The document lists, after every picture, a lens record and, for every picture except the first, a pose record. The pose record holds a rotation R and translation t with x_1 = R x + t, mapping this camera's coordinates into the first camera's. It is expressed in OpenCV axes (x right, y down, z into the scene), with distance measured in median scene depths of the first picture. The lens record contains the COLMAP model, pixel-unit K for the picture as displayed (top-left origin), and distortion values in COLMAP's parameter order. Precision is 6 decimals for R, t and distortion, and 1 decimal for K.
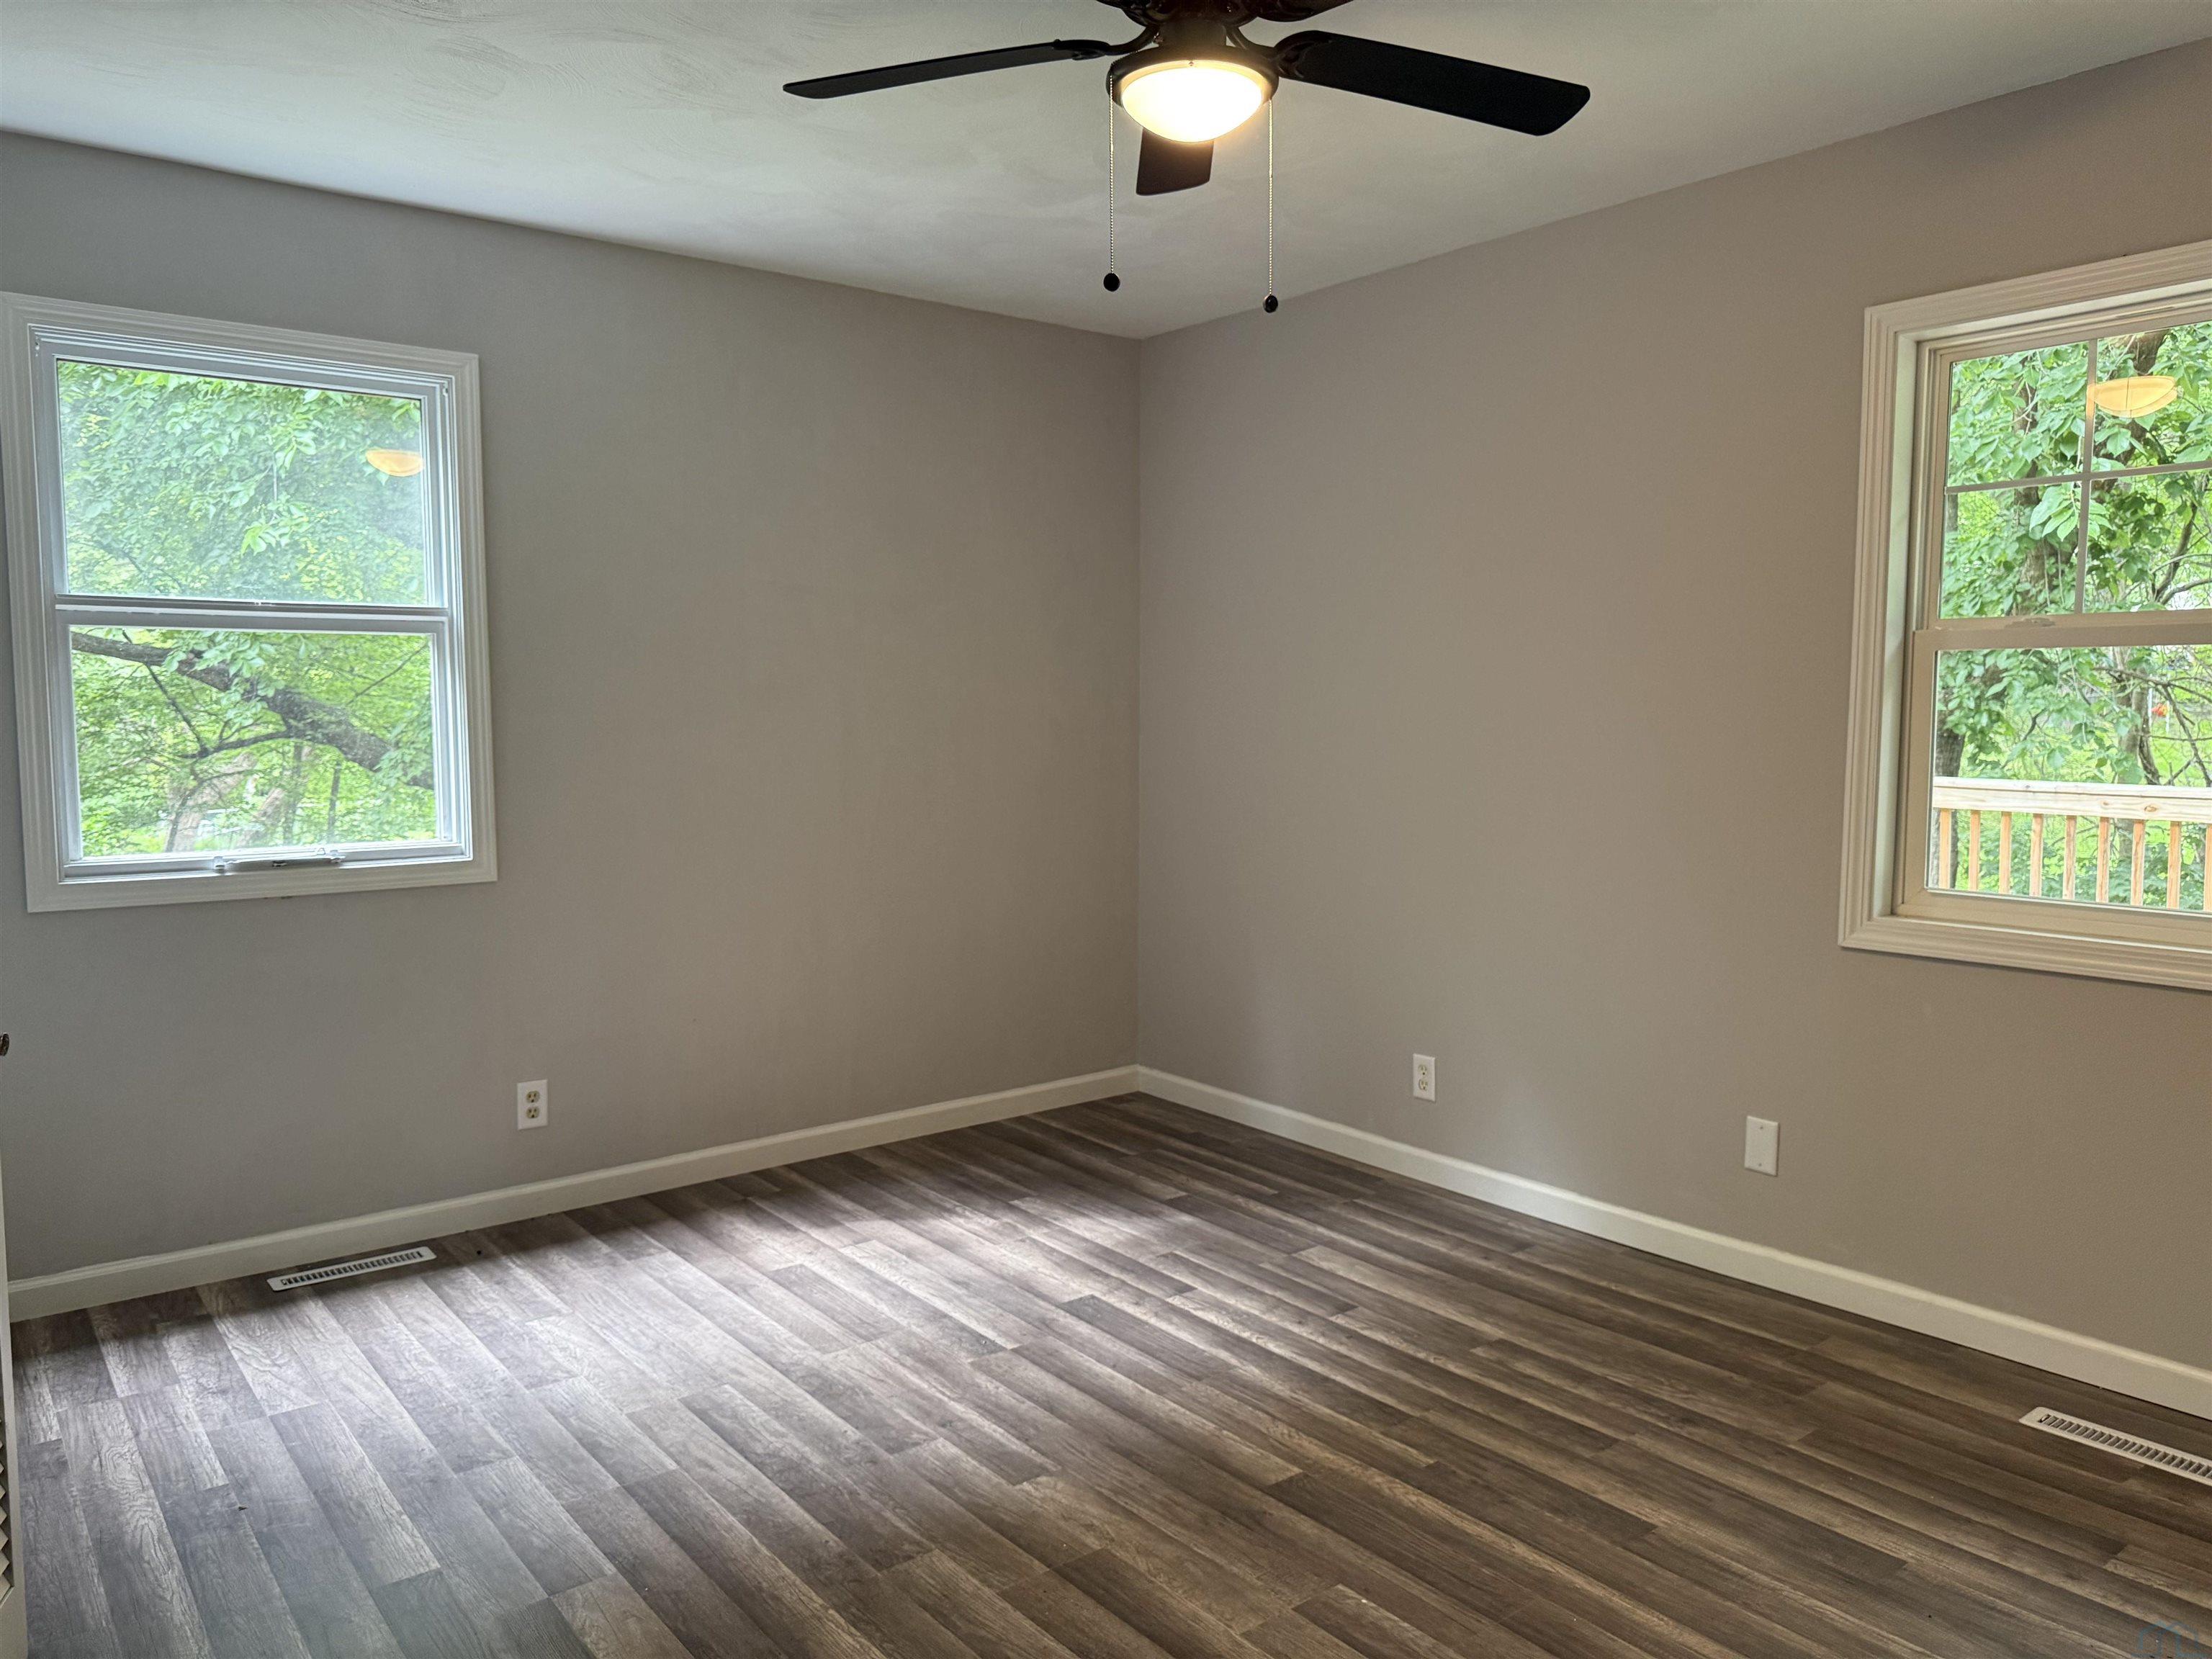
lens RADIAL K [[1584.7, 0, 1110.5], [0, 1584.7, 829.8], [0, 0, 1]] dist [0.023277, -0.027656]
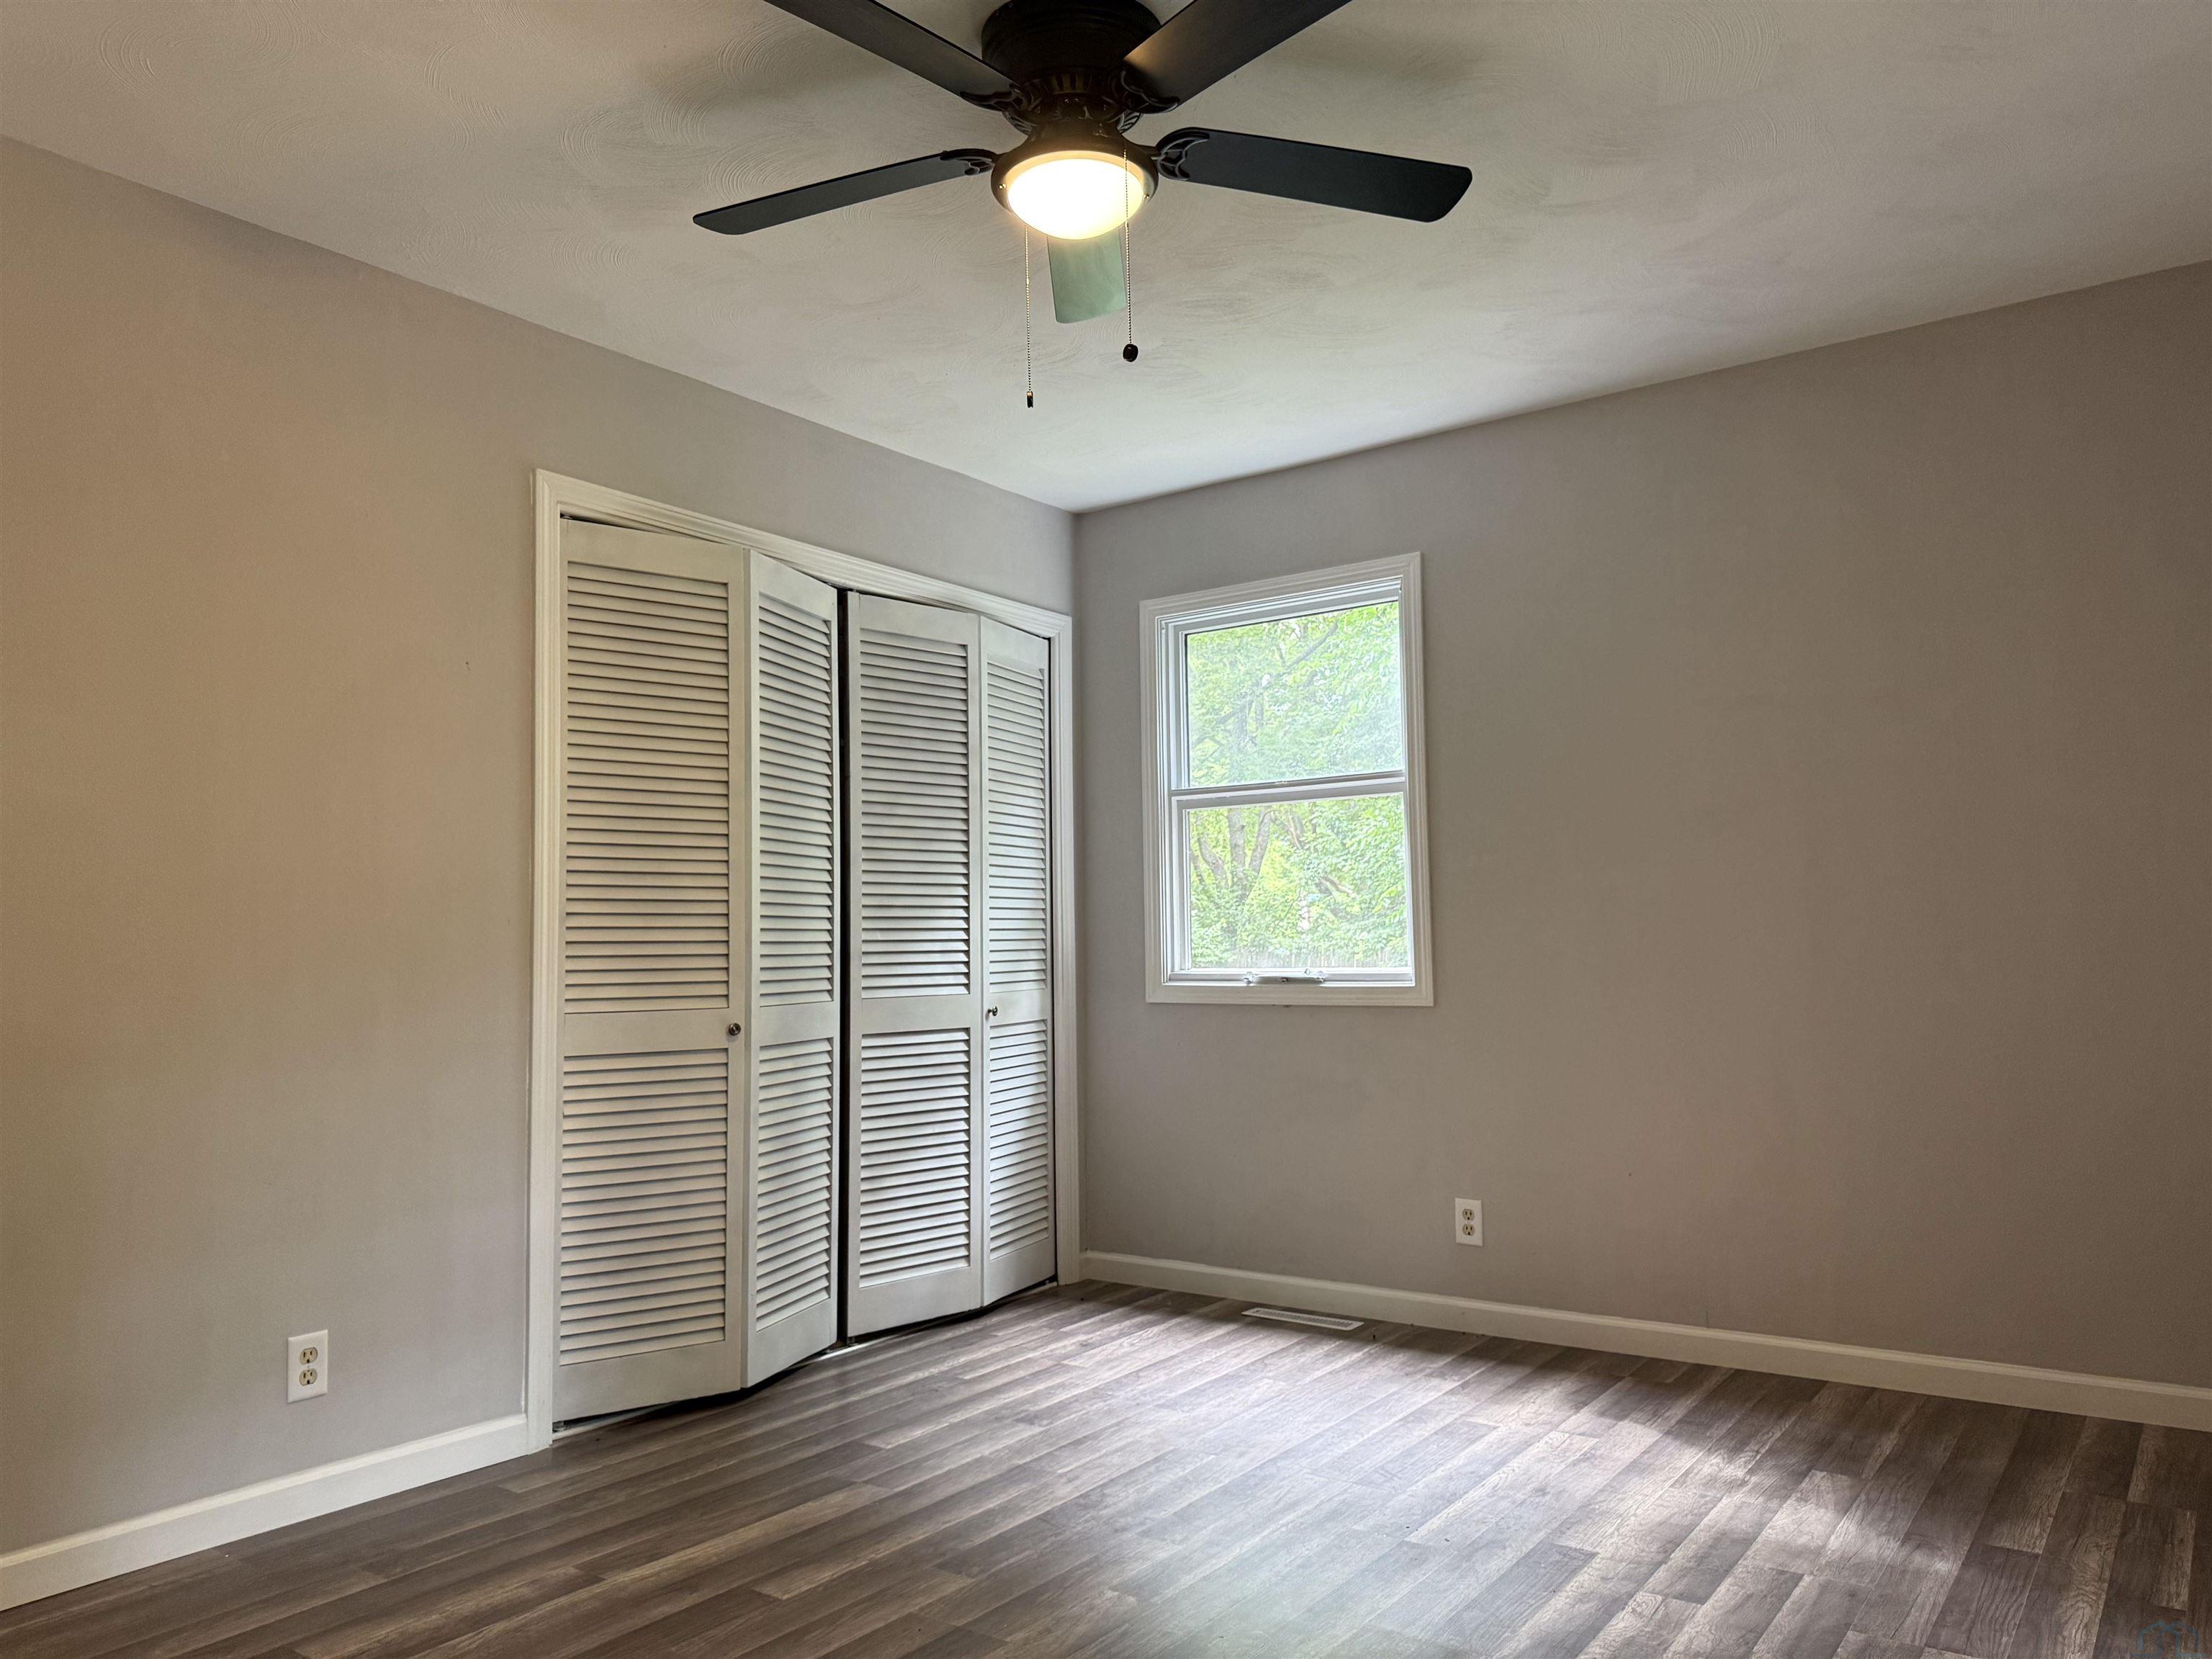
lens RADIAL K [[1584.7, 0, 1108.5], [0, 1584.7, 827.6], [0, 0, 1]] dist [0.023277, -0.027656]
pose [[0.294149, -0.060919, -0.953816, 0.638094], [-0.066775, 0.994218, -0.084092, 0.015858], [0.953424, 0.088426, 0.288381, 0.467222]]
